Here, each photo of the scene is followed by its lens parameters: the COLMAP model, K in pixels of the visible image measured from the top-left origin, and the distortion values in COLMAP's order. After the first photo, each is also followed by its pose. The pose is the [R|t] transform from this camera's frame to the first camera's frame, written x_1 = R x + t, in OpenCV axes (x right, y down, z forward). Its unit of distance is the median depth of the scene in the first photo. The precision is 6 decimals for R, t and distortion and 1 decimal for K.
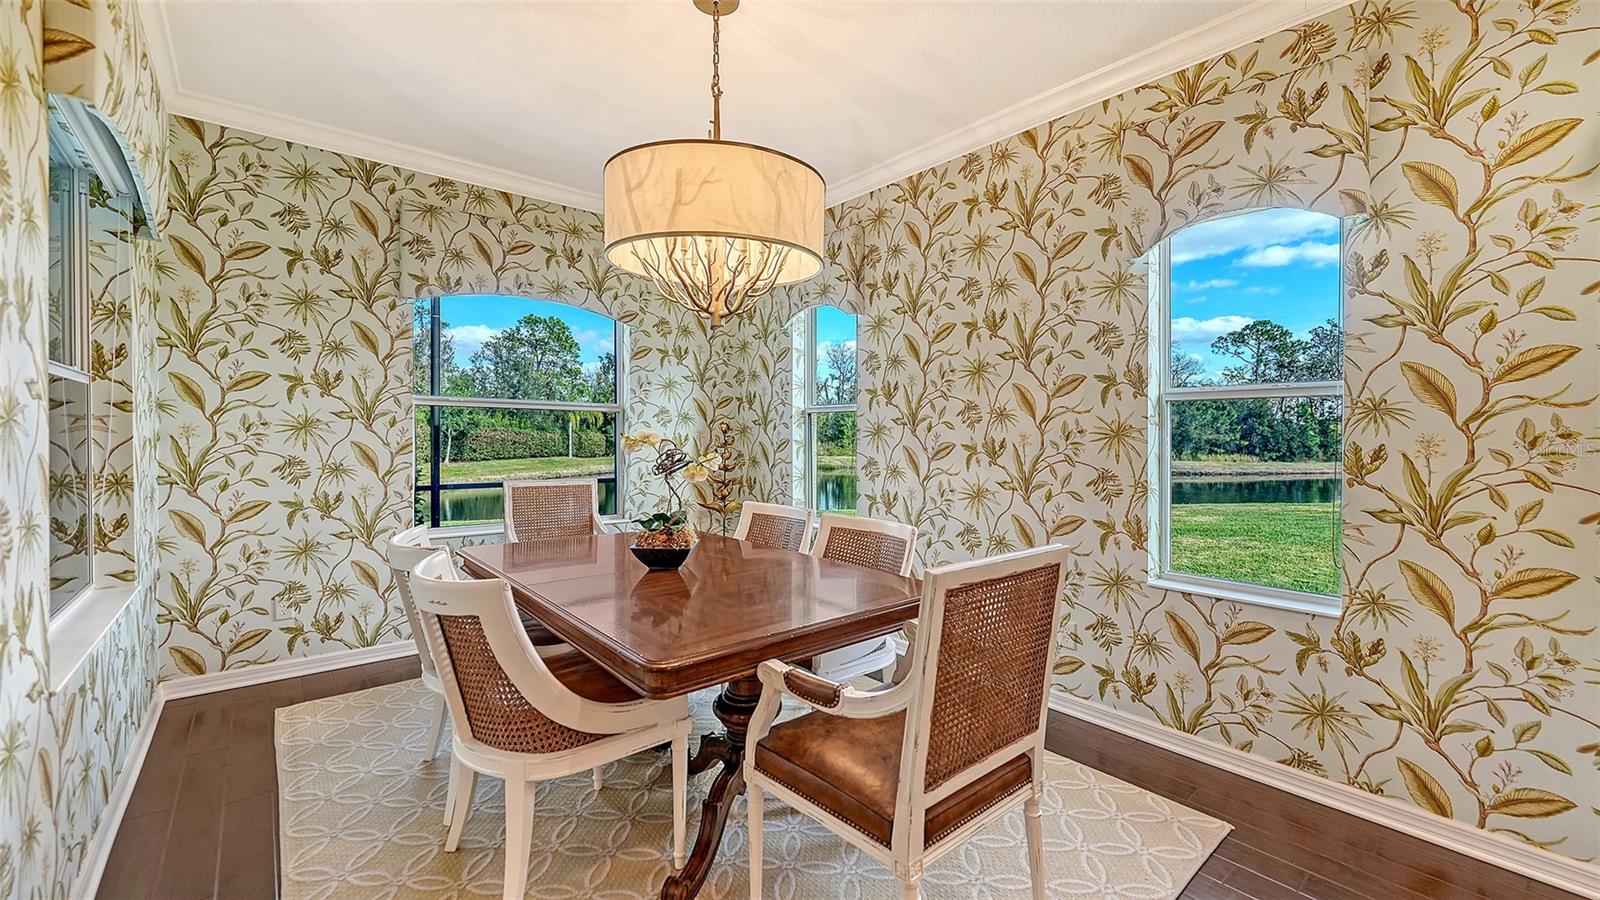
lens RADIAL K [[643.1, 0, 796.9], [0, 643.1, 454.8], [0, 0, 1]] dist [-0.004494, -0.000566]
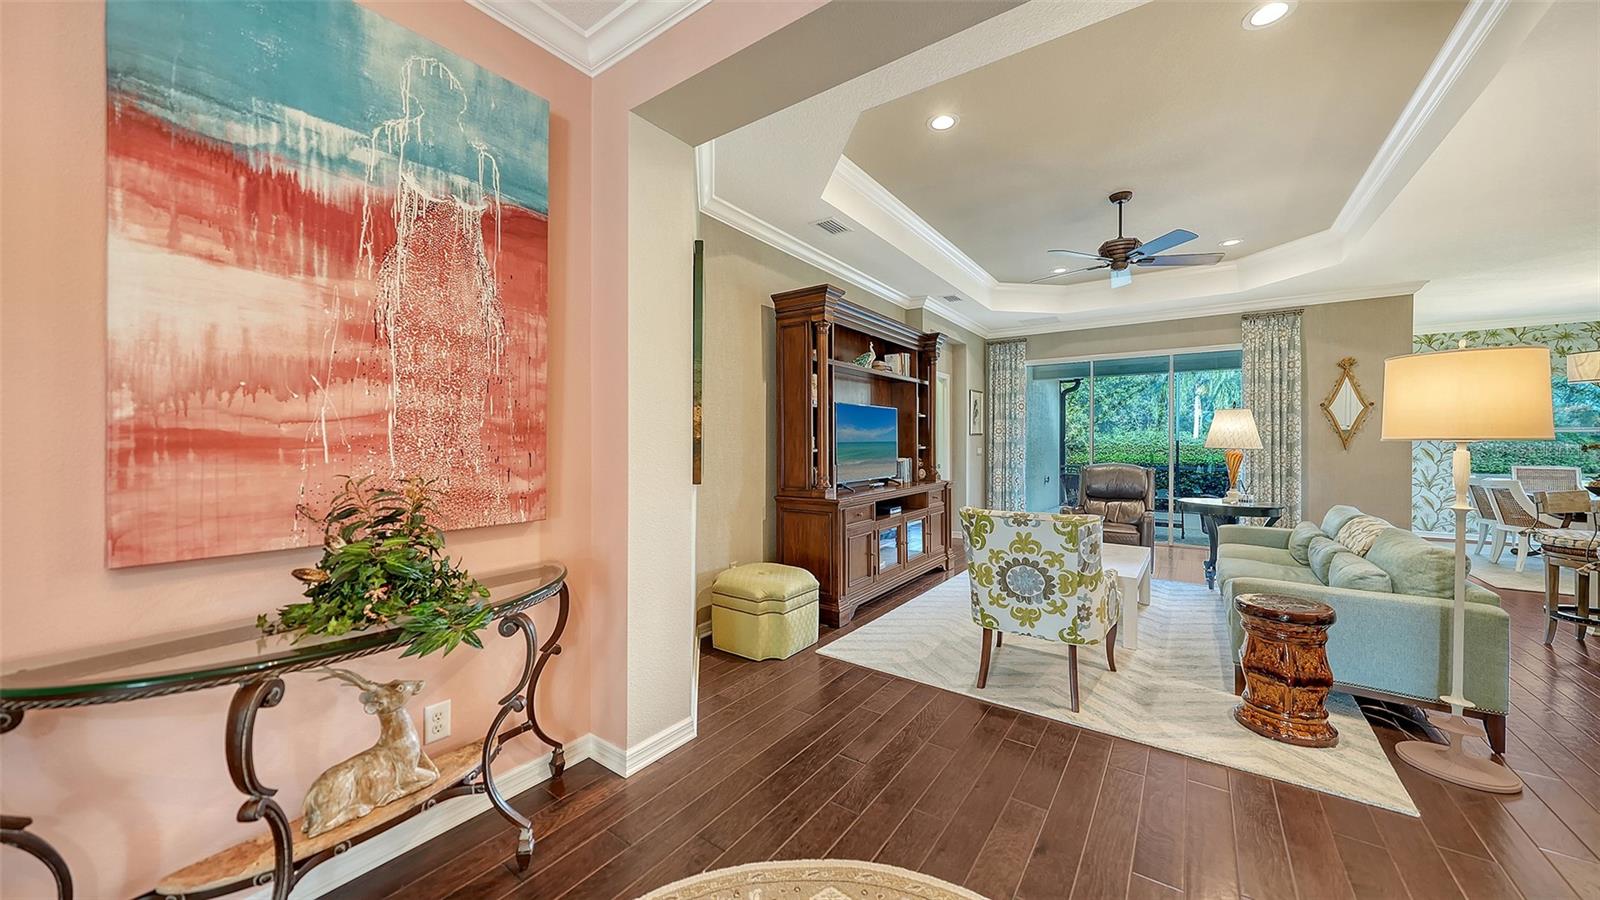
lens RADIAL K [[561.4, 0, 787.9], [0, 561.4, 437.2], [0, 0, 1]] dist [-0.001450, 0.001295]
pose [[0.253857, -0.013281, -0.967150, 0.813768], [-0.031979, 0.999244, -0.022116, 0.067644], [0.966713, 0.036543, 0.253241, -1.972122]]
